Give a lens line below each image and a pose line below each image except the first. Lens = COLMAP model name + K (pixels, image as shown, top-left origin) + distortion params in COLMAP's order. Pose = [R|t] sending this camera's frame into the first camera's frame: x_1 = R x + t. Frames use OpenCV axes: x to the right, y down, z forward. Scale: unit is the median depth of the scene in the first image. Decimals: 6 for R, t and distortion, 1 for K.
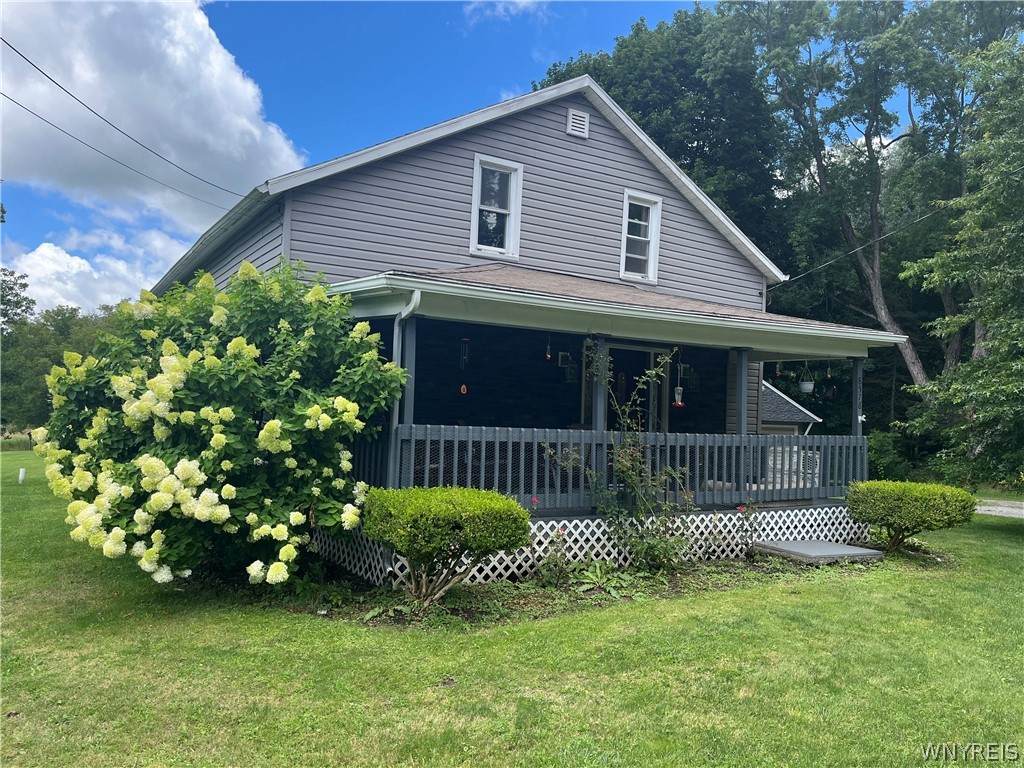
lens RADIAL K [[777.9, 0, 507.2], [0, 777.9, 385.6], [0, 0, 1]] dist [0.007824, -0.004726]
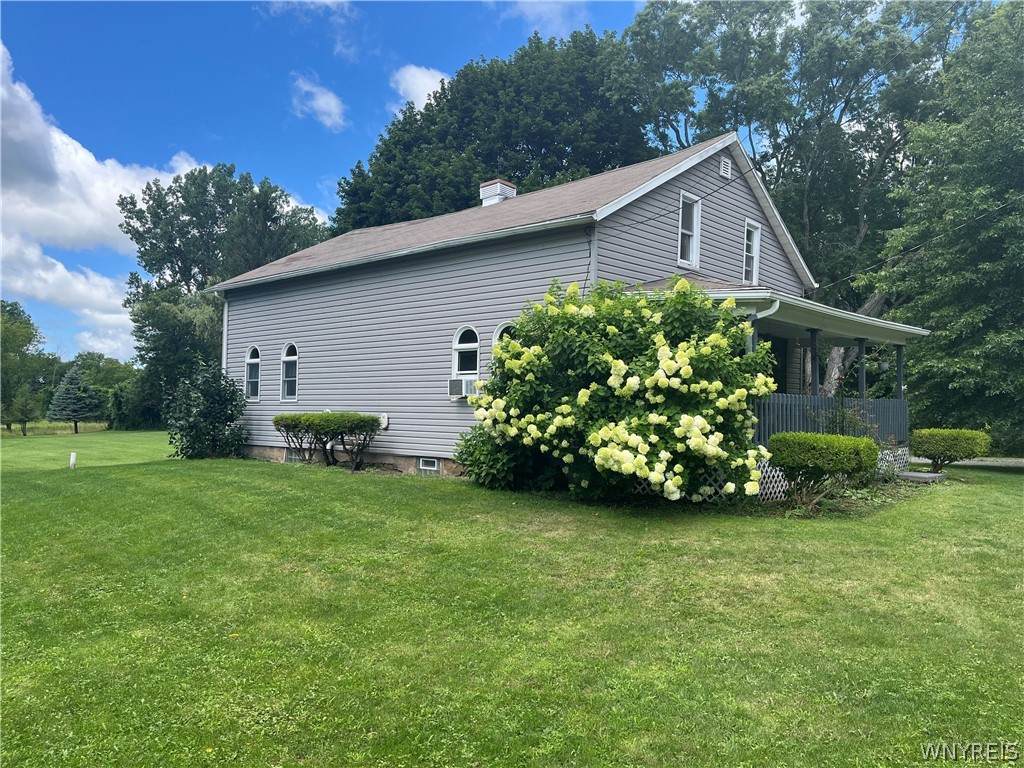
lens RADIAL K [[777.9, 0, 513.9], [0, 777.9, 381.1], [0, 0, 1]] dist [0.007824, -0.004726]
pose [[0.956898, -0.009960, 0.290253, -0.687492], [0.004623, 0.999807, 0.019069, -0.000225], [-0.290387, -0.016905, 0.956760, -0.183429]]
